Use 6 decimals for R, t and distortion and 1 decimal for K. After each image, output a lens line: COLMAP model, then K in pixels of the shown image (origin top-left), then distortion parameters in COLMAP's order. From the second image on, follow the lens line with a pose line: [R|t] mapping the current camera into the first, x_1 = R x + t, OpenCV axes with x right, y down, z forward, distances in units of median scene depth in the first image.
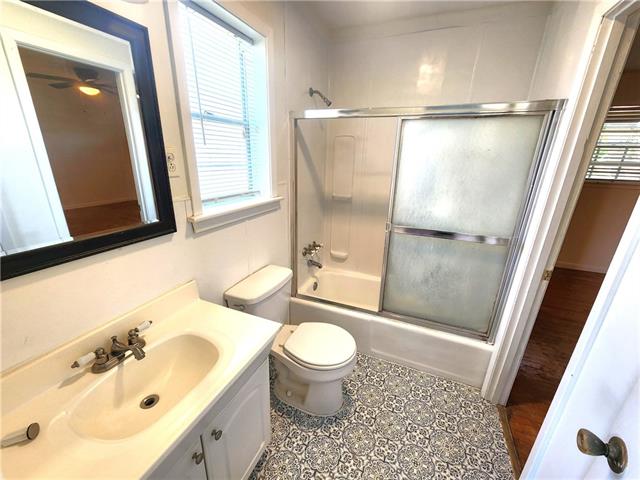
lens RADIAL K [[265.2, 0, 320.3], [0, 265.2, 241.7], [0, 0, 1]] dist [-0.004045, -0.000352]
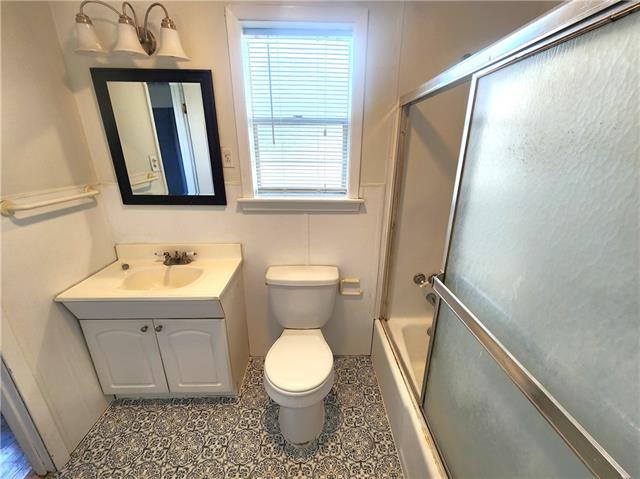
lens RADIAL K [[265.2, 0, 319.4], [0, 265.2, 242.9], [0, 0, 1]] dist [-0.004045, -0.000352]
pose [[0.410571, 0.274962, -0.869383, 0.911620], [-0.277668, 0.945870, 0.168022, -0.212282], [0.868523, 0.172414, 0.464695, 0.744278]]
